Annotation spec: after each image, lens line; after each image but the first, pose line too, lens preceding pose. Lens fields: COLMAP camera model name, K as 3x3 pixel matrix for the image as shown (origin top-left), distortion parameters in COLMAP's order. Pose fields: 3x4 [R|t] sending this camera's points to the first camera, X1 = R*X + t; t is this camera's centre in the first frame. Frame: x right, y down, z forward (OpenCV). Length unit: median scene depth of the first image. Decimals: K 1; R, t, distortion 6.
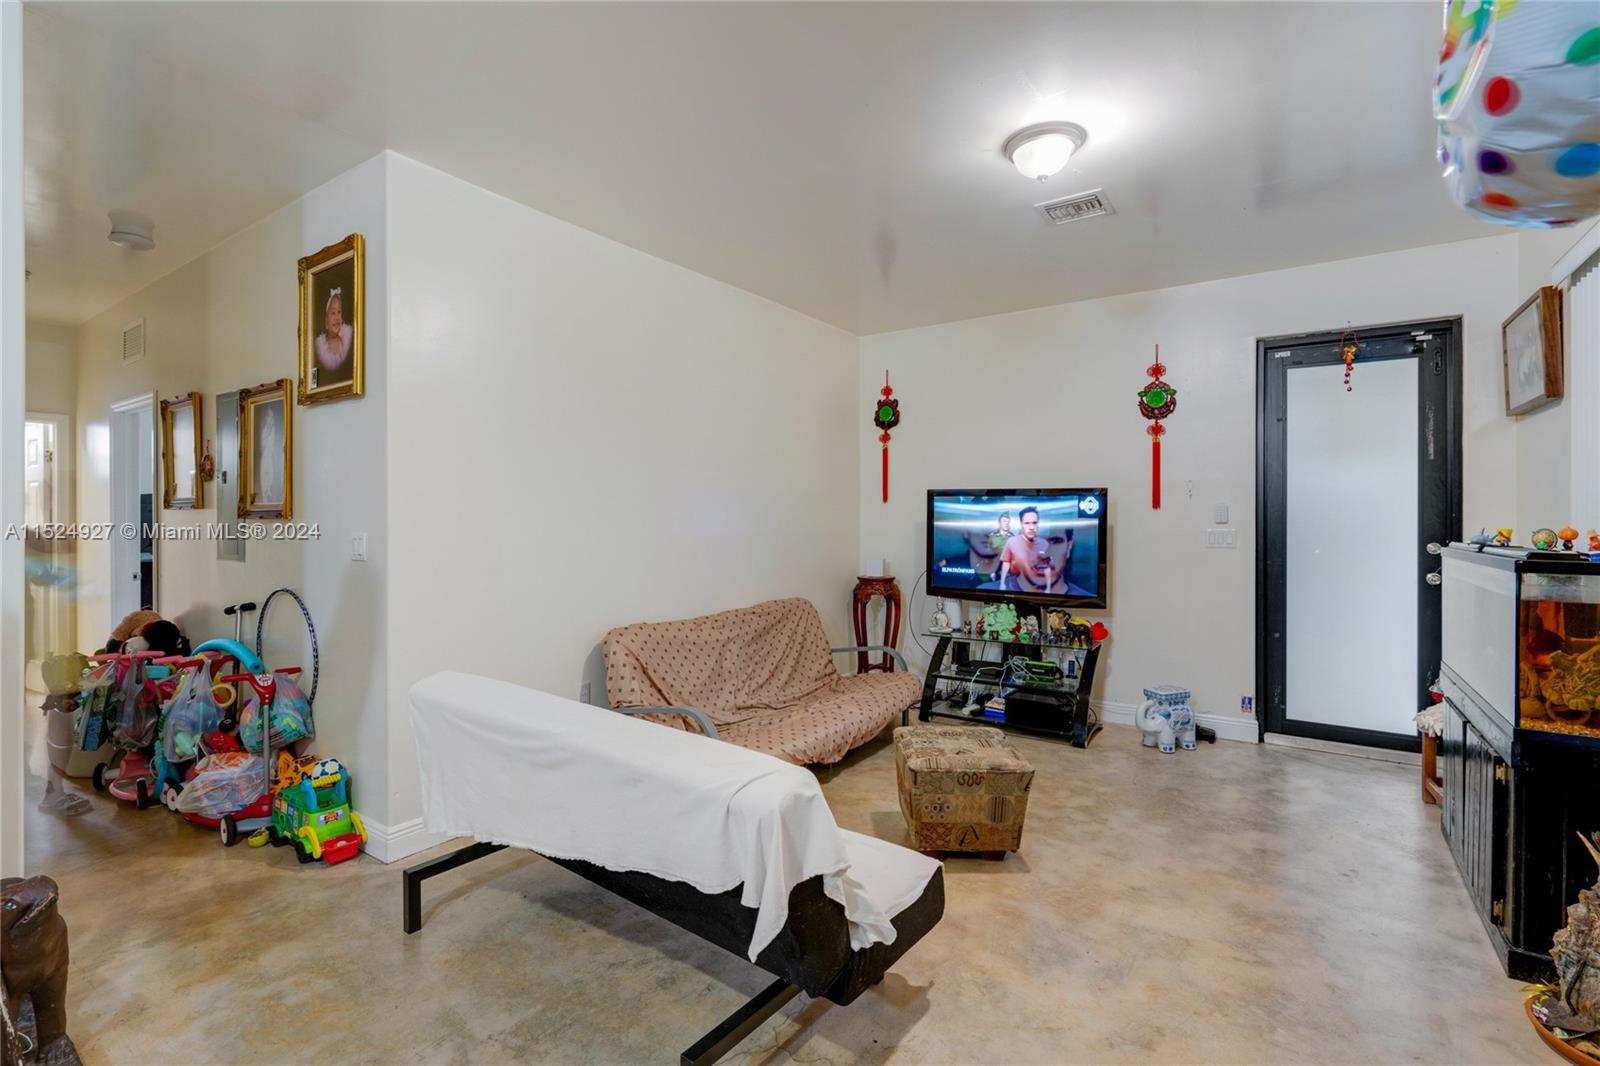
lens RADIAL K [[739.0, 0, 791.6], [0, 739.0, 525.2], [0, 0, 1]] dist [-0.010702, 0.003540]
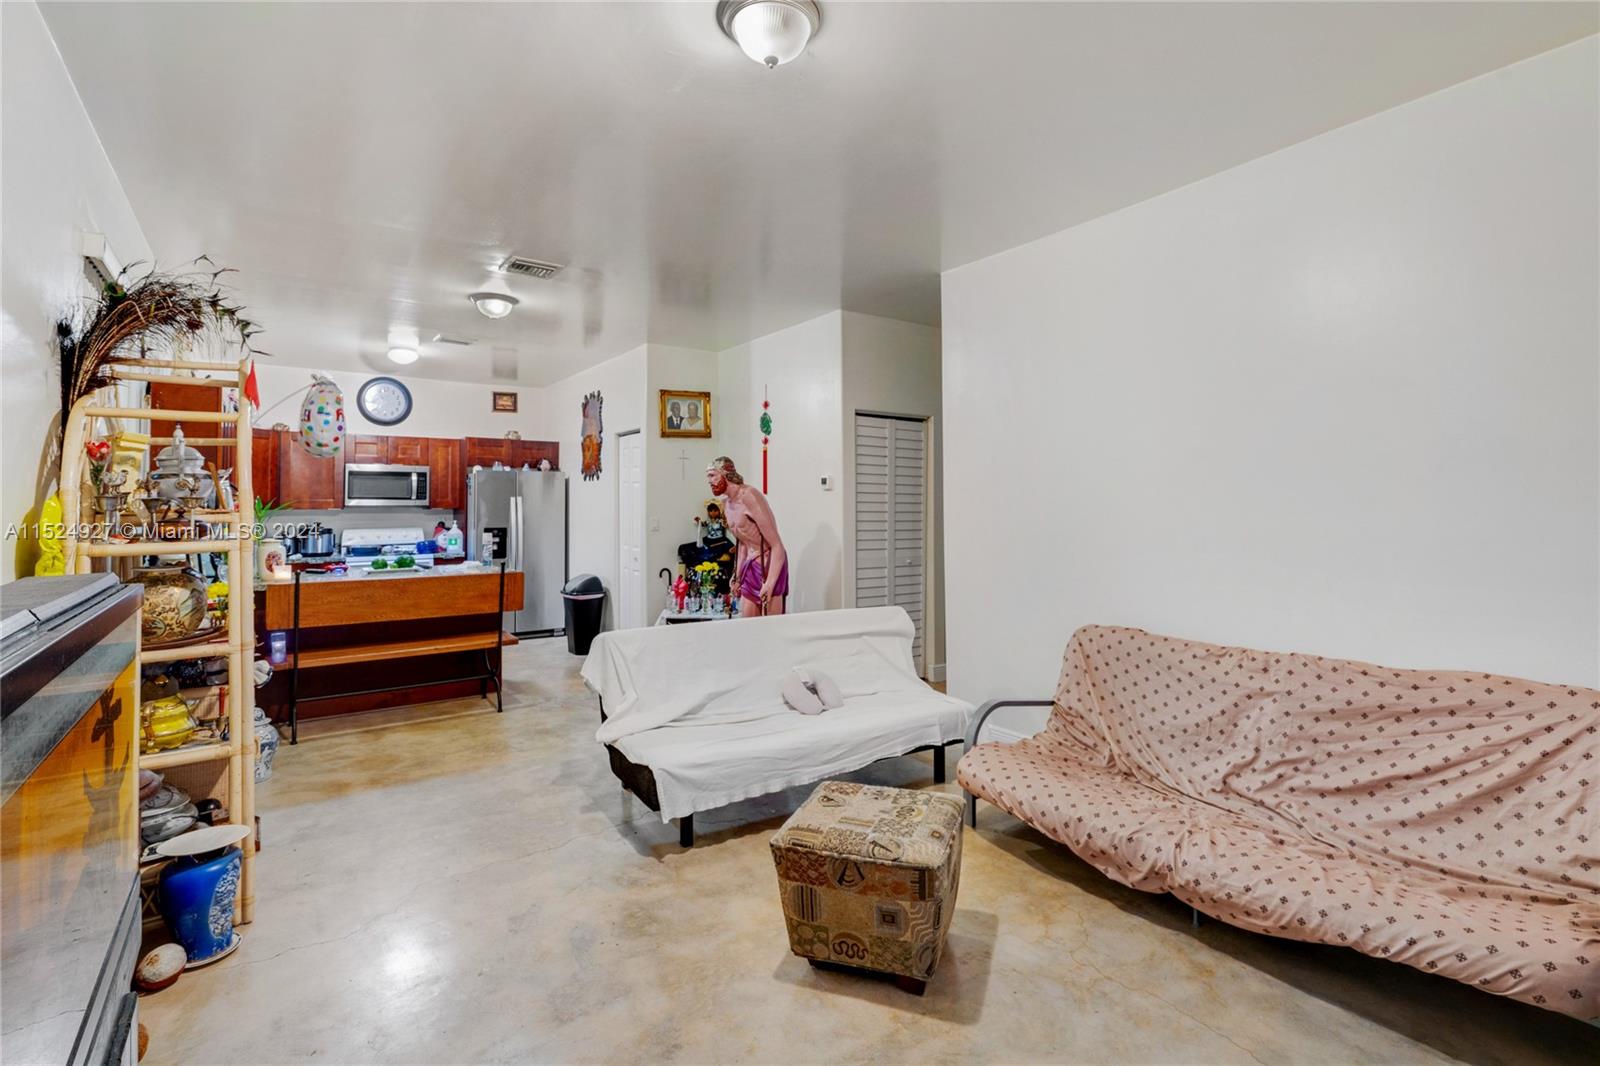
lens RADIAL K [[739.0, 0, 798.5], [0, 739.0, 517.5], [0, 0, 1]] dist [-0.010702, 0.003540]
pose [[-0.349966, 0.003548, -0.936756, 0.636465], [-0.003217, 0.999982, 0.004989, -0.001519], [0.936757, 0.004759, -0.349949, 0.803016]]
